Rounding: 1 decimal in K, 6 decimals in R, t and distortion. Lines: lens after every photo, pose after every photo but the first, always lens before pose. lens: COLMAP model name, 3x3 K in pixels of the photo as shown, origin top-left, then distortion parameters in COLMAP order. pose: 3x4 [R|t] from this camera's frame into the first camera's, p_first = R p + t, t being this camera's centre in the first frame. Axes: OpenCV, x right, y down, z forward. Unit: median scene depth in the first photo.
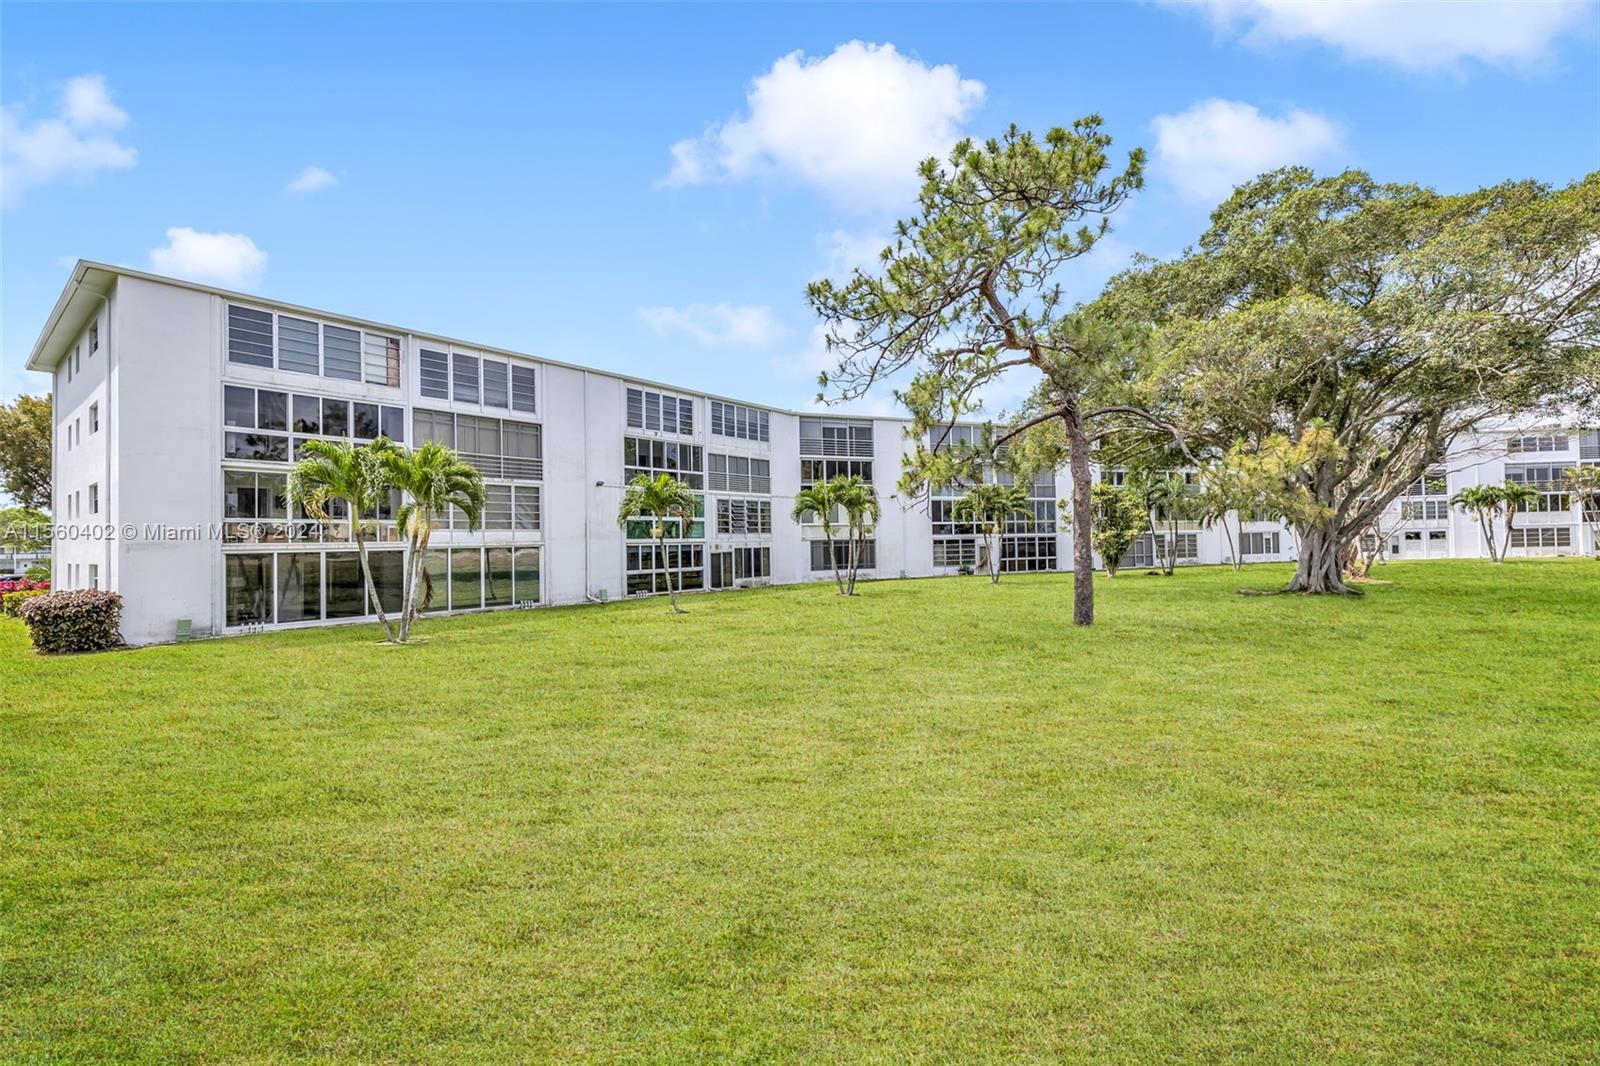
lens RADIAL K [[700.8, 0, 800.0], [0, 700.8, 533.0], [0, 0, 1]] dist [0.005656, 0.000395]
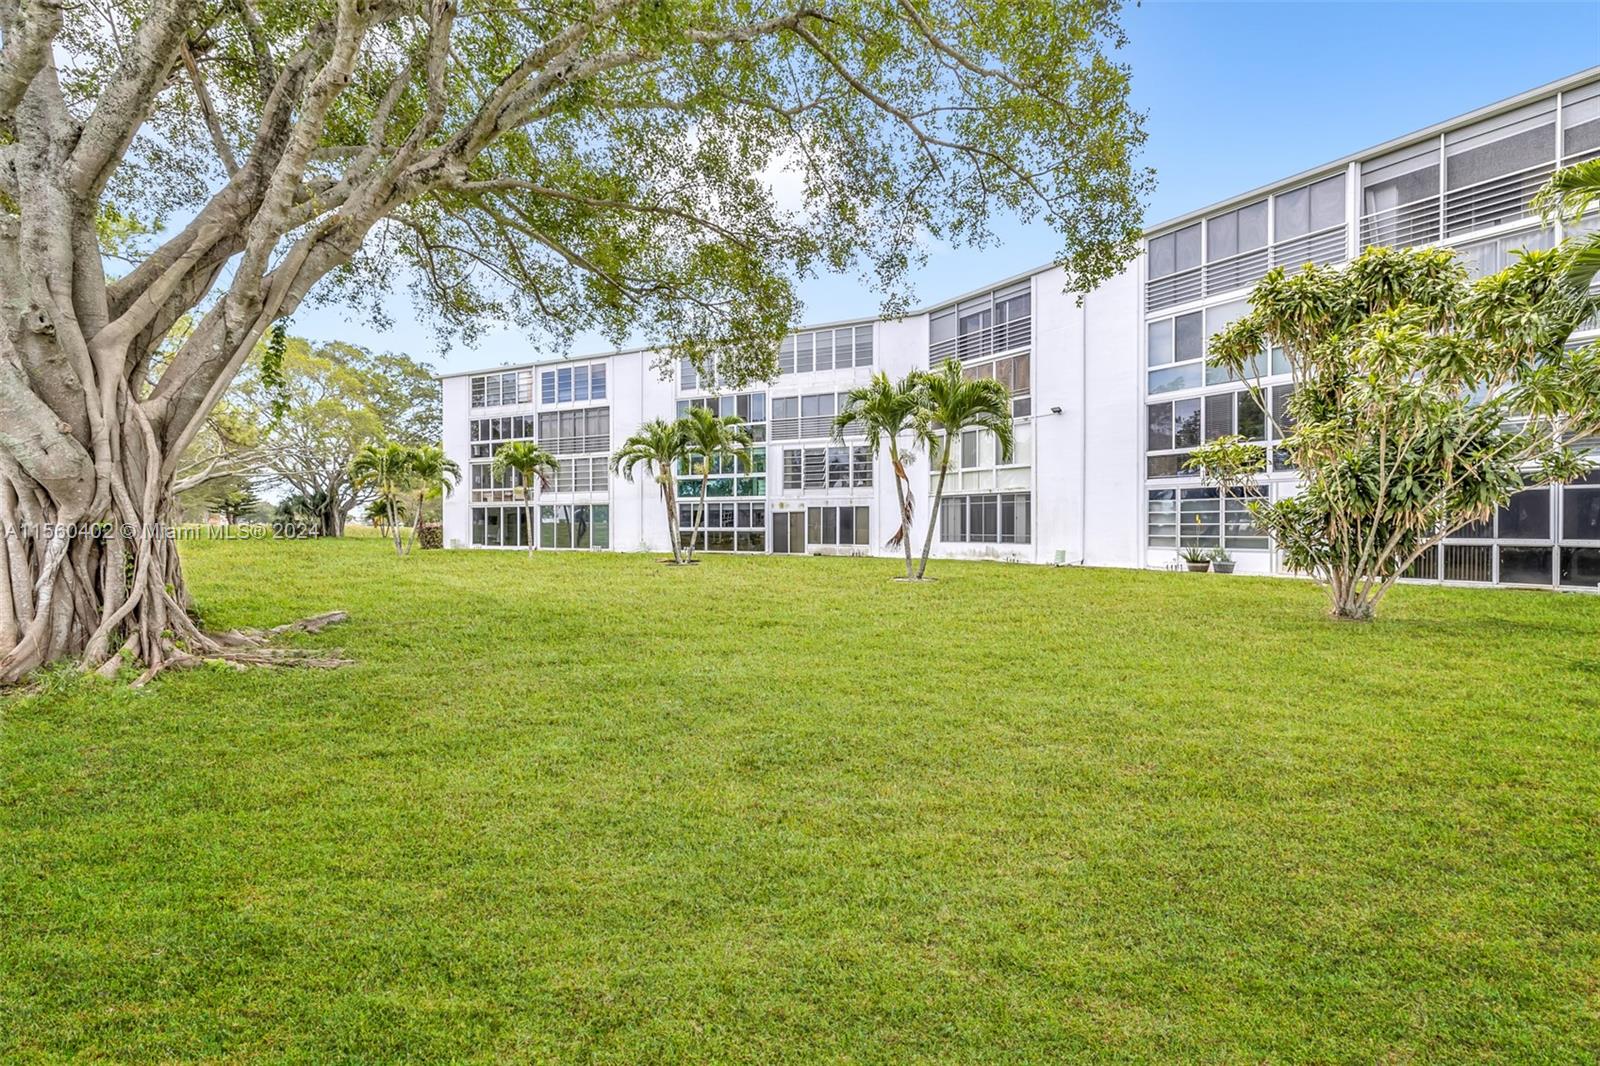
lens RADIAL K [[700.8, 0, 800.0], [0, 700.8, 533.0], [0, 0, 1]] dist [0.005656, 0.000395]
pose [[0.220869, 0.034772, -0.974683, 0.728006], [0.014210, 0.999143, 0.038864, 0.020613], [0.975200, -0.022434, 0.220186, 0.826631]]
